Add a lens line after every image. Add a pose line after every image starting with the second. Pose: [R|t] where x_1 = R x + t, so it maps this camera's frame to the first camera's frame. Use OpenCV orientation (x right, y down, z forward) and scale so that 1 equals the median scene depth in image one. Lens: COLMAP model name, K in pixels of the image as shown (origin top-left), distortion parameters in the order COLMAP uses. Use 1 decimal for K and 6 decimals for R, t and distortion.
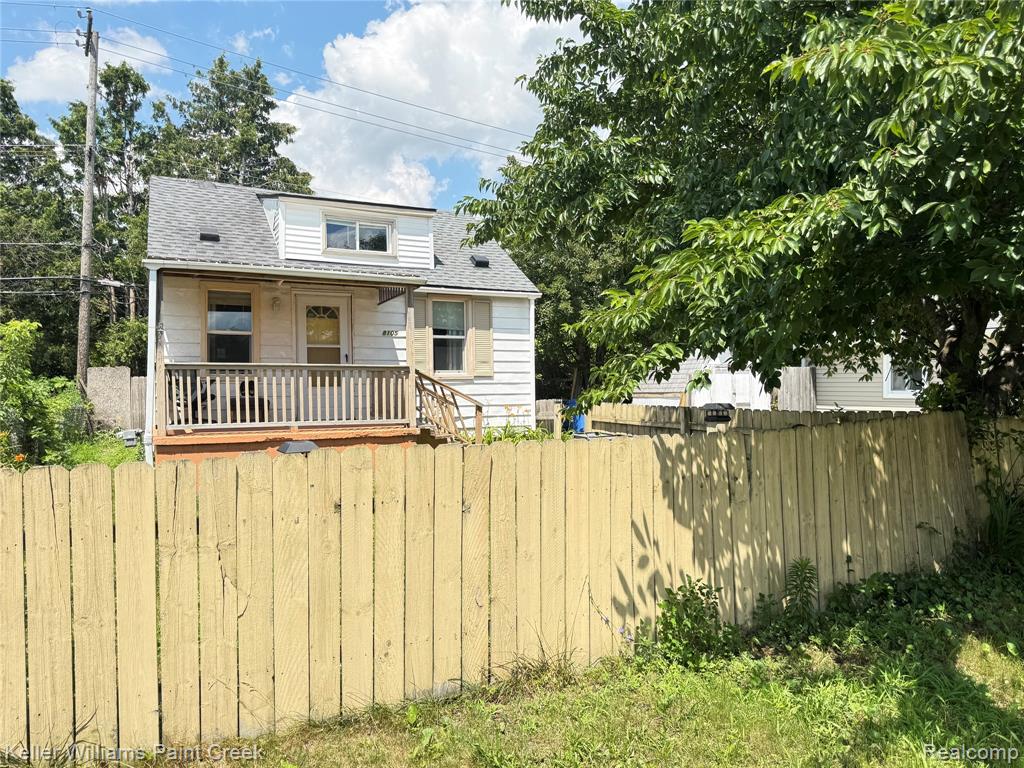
lens RADIAL K [[719.9, 0, 517.7], [0, 719.9, 386.1], [0, 0, 1]] dist [0.036666, -0.014628]
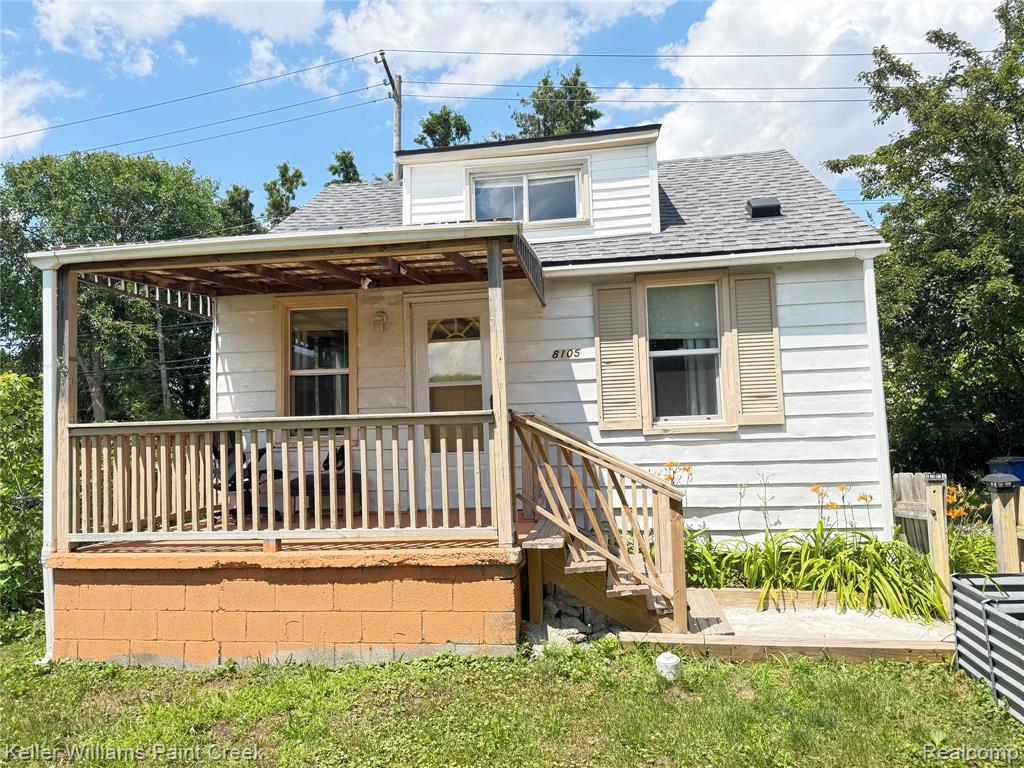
lens RADIAL K [[719.9, 0, 522.4], [0, 719.9, 382.3], [0, 0, 1]] dist [0.036666, -0.014628]
pose [[0.825528, -0.064197, -0.560698, 0.103174], [0.024428, 0.996643, -0.078145, -0.008658], [0.563832, 0.050815, 0.824325, 0.516805]]
